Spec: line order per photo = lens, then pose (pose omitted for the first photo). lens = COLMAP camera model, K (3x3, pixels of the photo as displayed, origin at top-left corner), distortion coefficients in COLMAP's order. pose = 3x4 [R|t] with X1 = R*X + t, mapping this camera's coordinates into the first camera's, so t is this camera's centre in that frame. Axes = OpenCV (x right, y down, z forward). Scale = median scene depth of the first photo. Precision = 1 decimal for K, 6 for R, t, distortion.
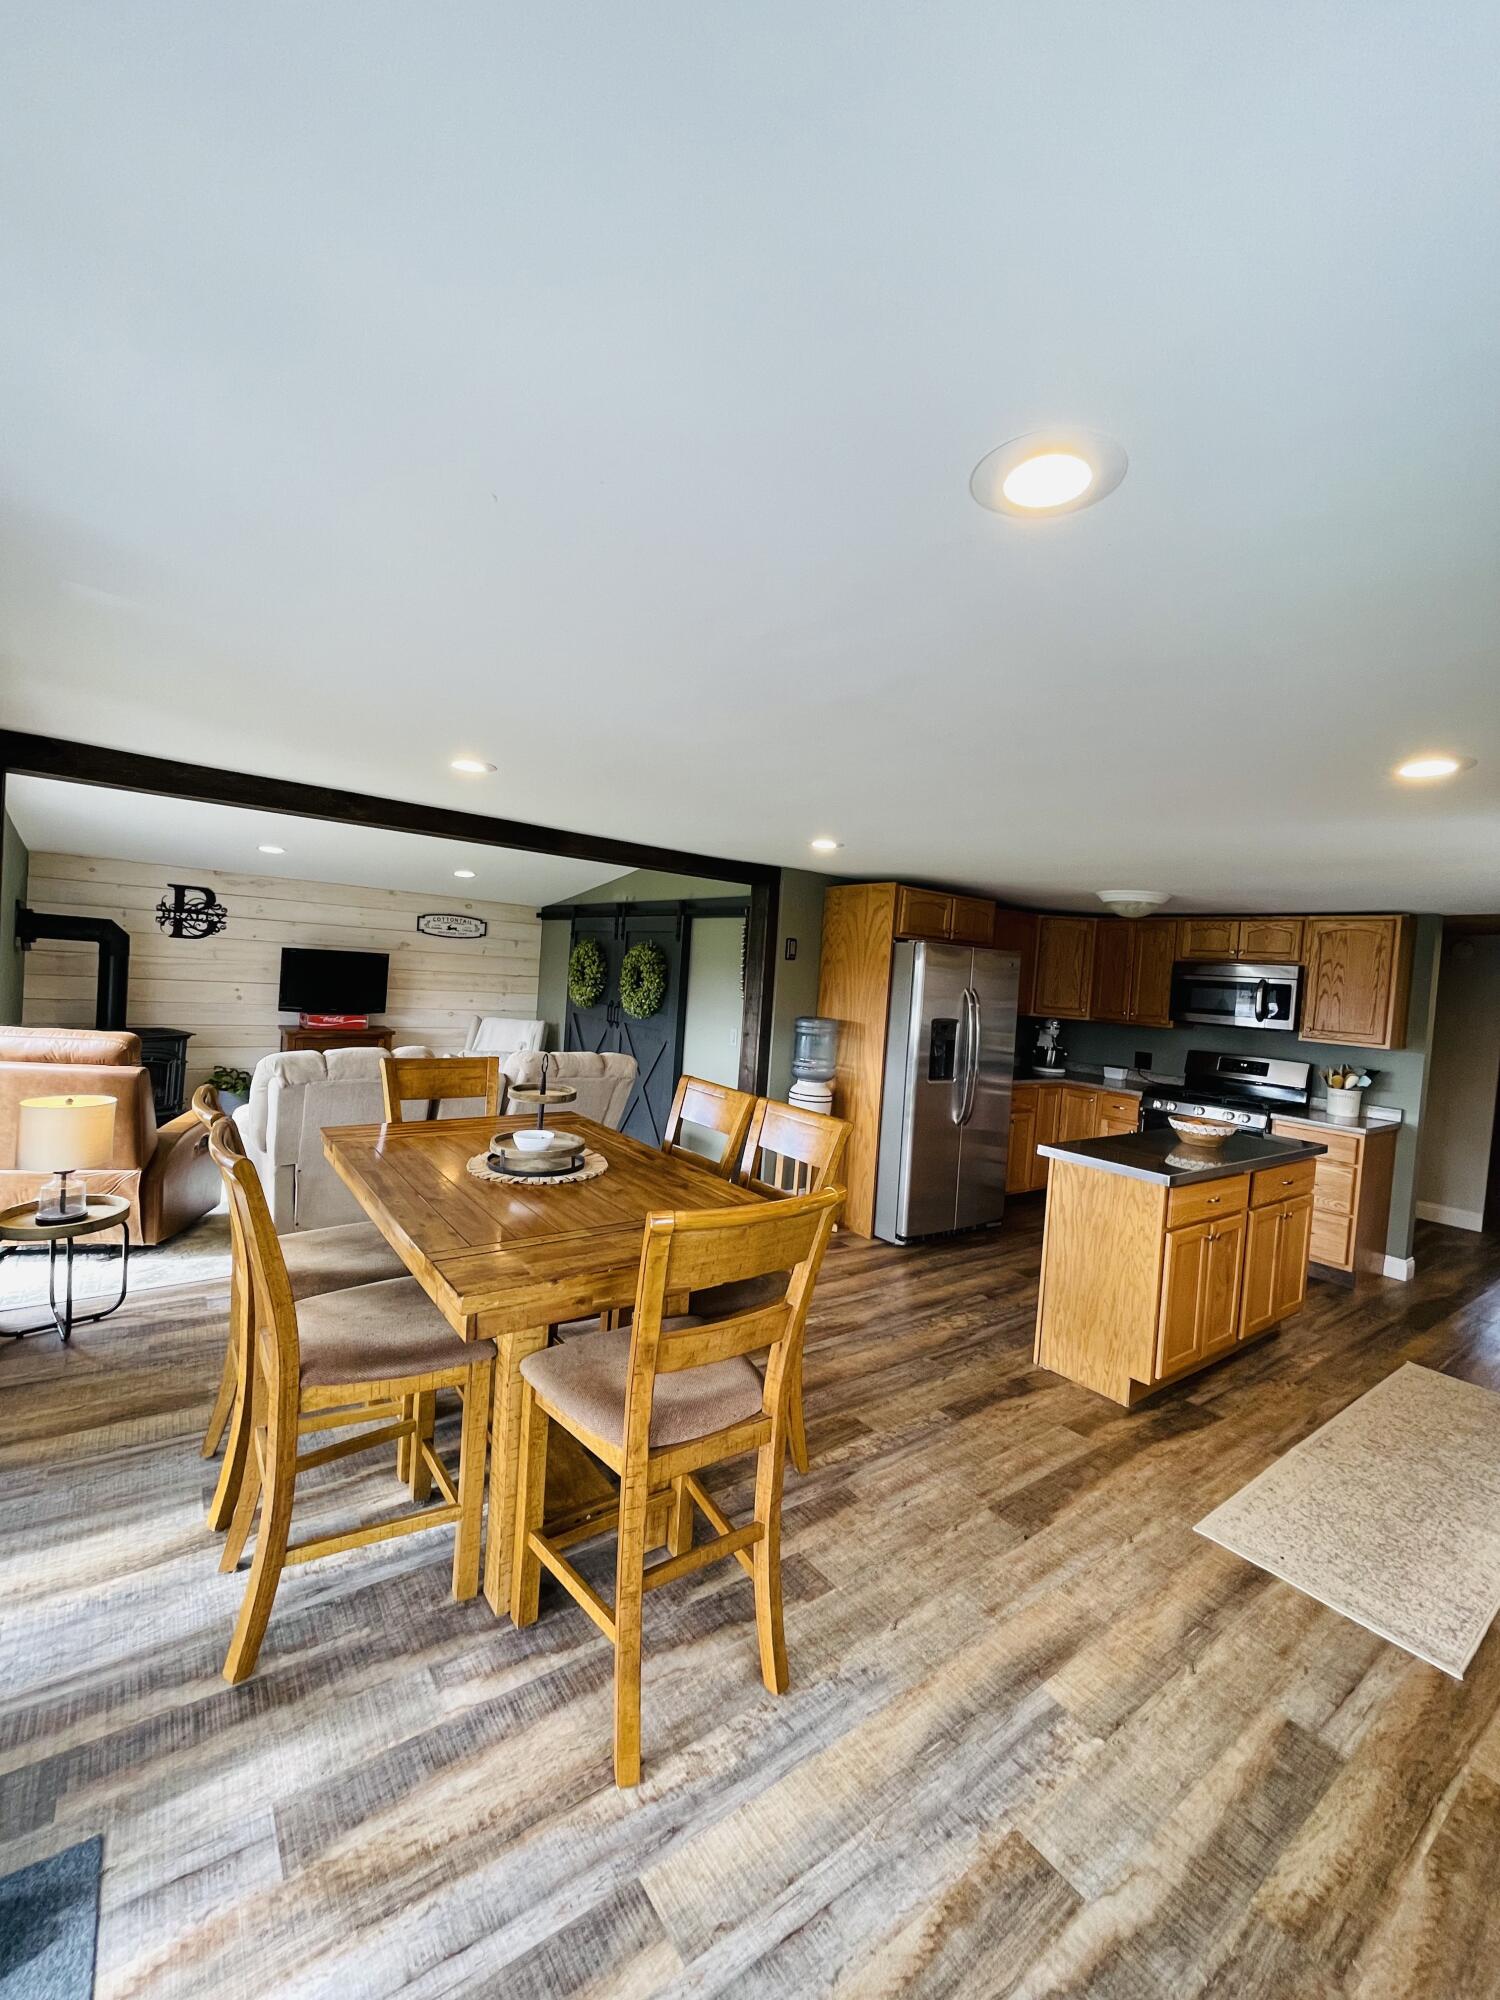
lens RADIAL K [[806.9, 0, 750.0], [0, 806.9, 1000.0], [0, 0, 1]] dist [-0.000434, 0.000534]
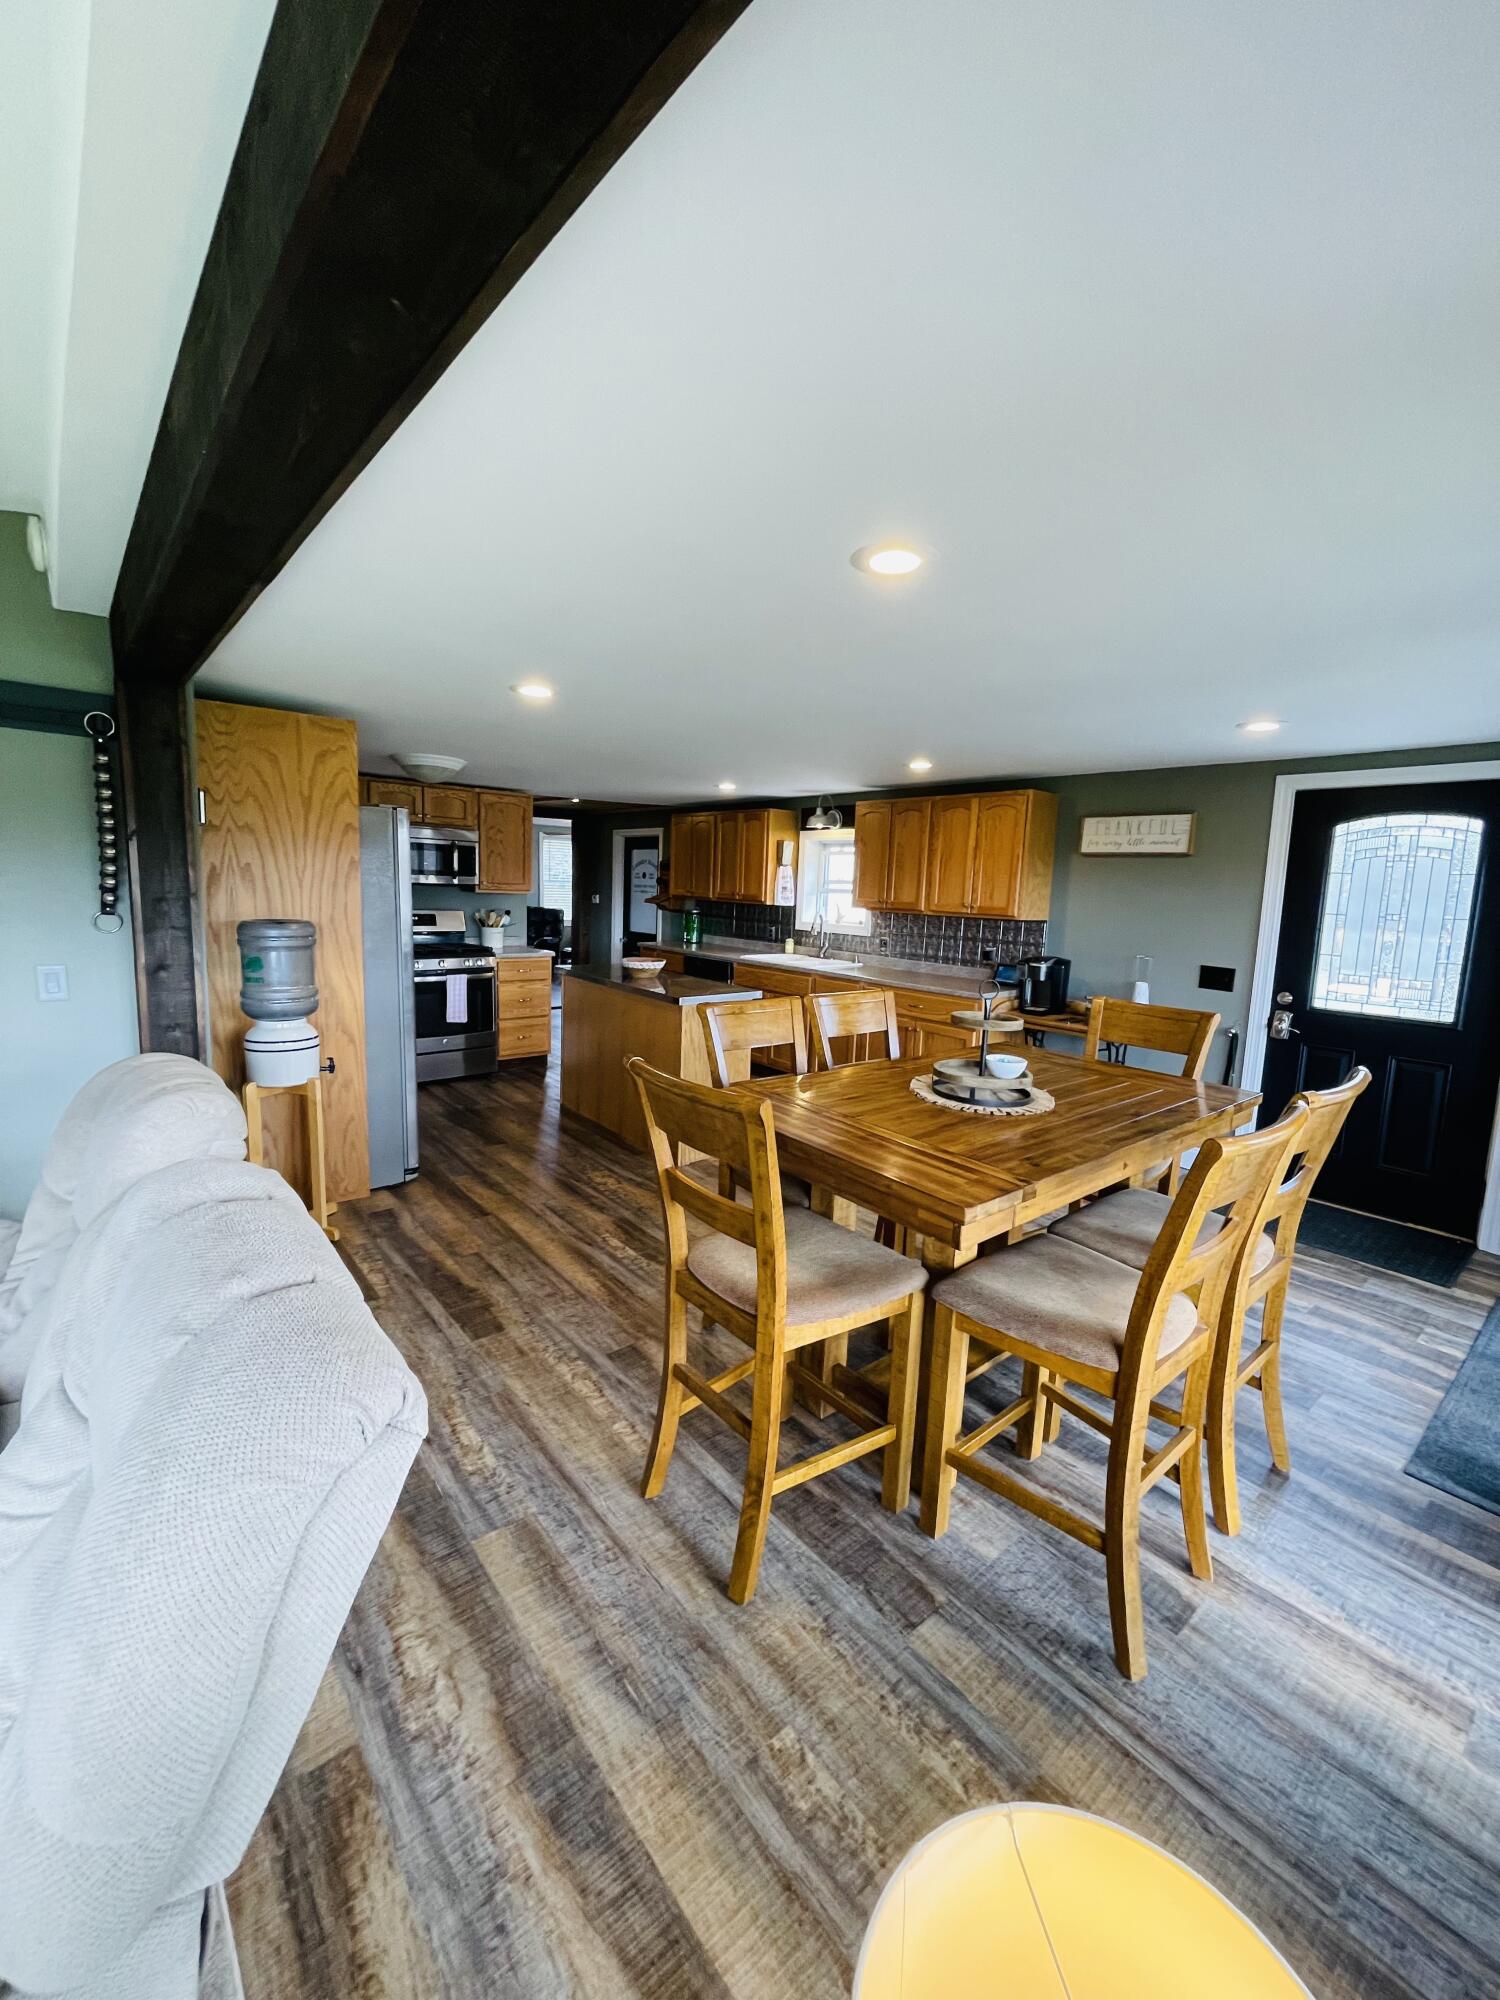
lens RADIAL K [[806.9, 0, 750.0], [0, 806.9, 1000.0], [0, 0, 1]] dist [-0.000434, 0.000534]
pose [[-0.061016, -0.215362, 0.974626, -0.698850], [-0.005553, 0.976504, 0.215430, -0.068473], [-0.998121, 0.007732, -0.060779, 0.799336]]
